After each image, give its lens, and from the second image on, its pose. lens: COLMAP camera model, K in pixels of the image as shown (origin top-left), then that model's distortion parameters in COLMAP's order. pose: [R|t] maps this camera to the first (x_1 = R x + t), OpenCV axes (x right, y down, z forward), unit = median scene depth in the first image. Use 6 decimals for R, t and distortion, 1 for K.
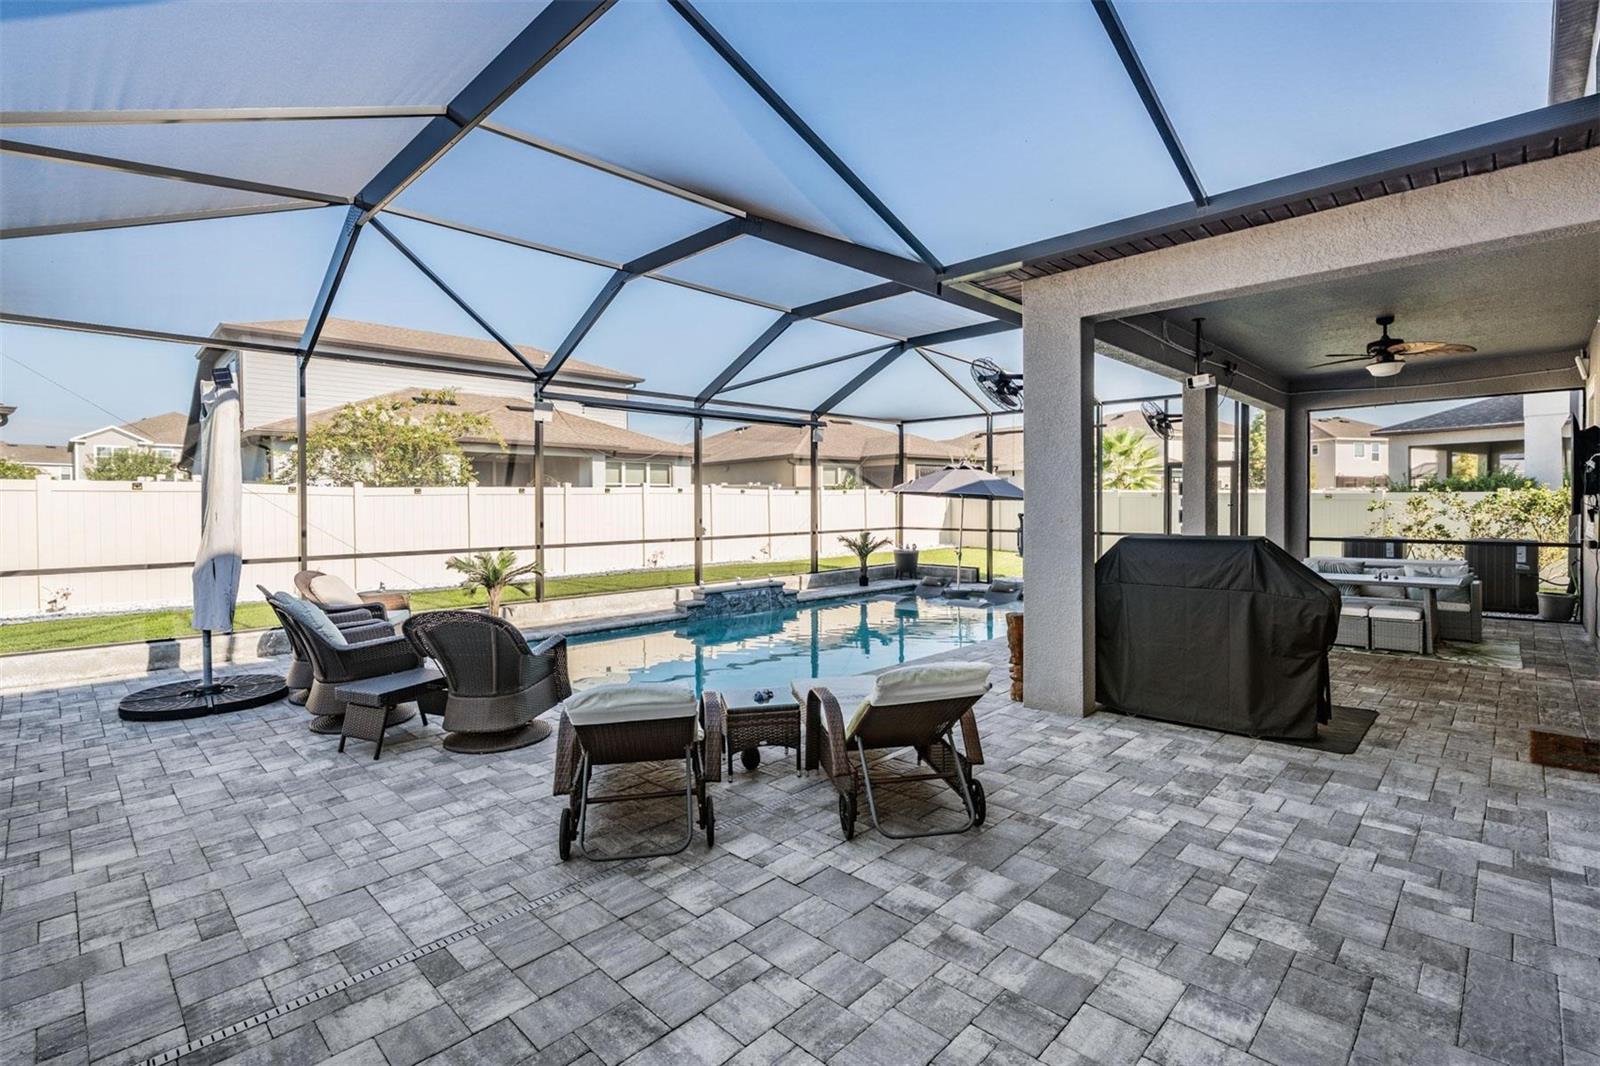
lens RADIAL K [[746.4, 0, 797.4], [0, 746.4, 526.6], [0, 0, 1]] dist [0.010074, -0.000947]
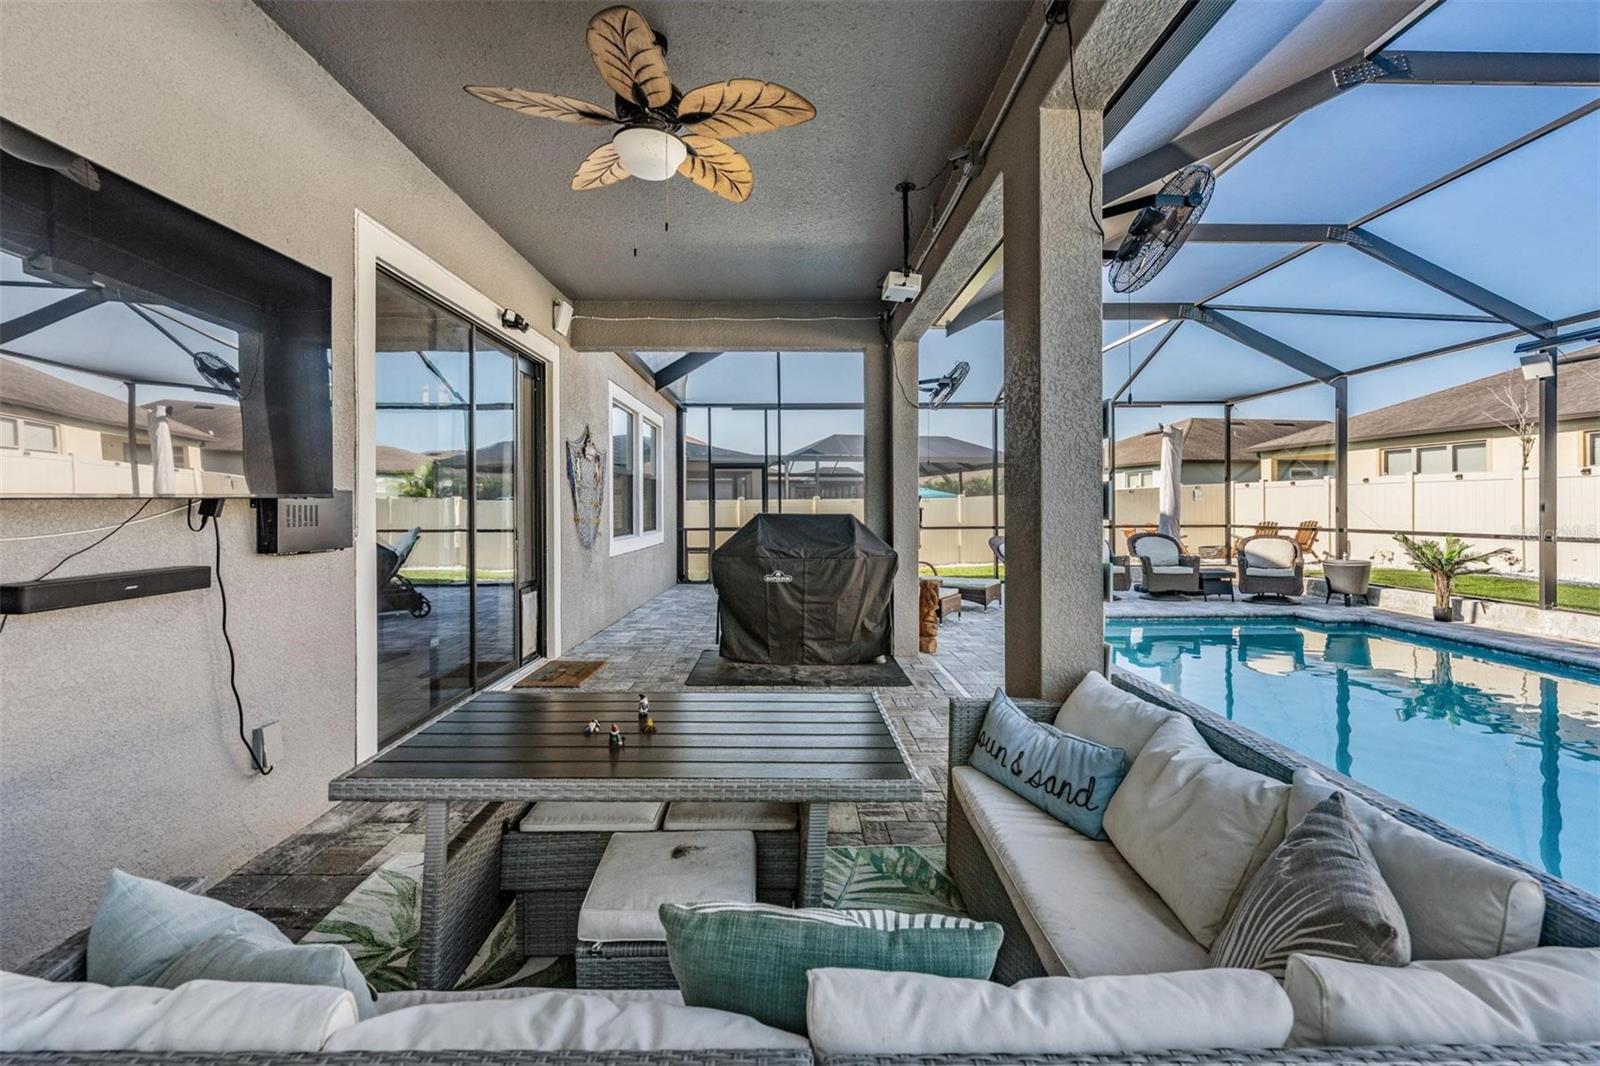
lens RADIAL K [[693.1, 0, 795.8], [0, 693.1, 500.2], [0, 0, 1]] dist [-0.000013, -0.000005]
pose [[-0.712690, 0.011719, -0.701381, 0.961172], [-0.004514, 0.999763, 0.021291, -0.038269], [0.701464, 0.018340, -0.712468, 1.117798]]
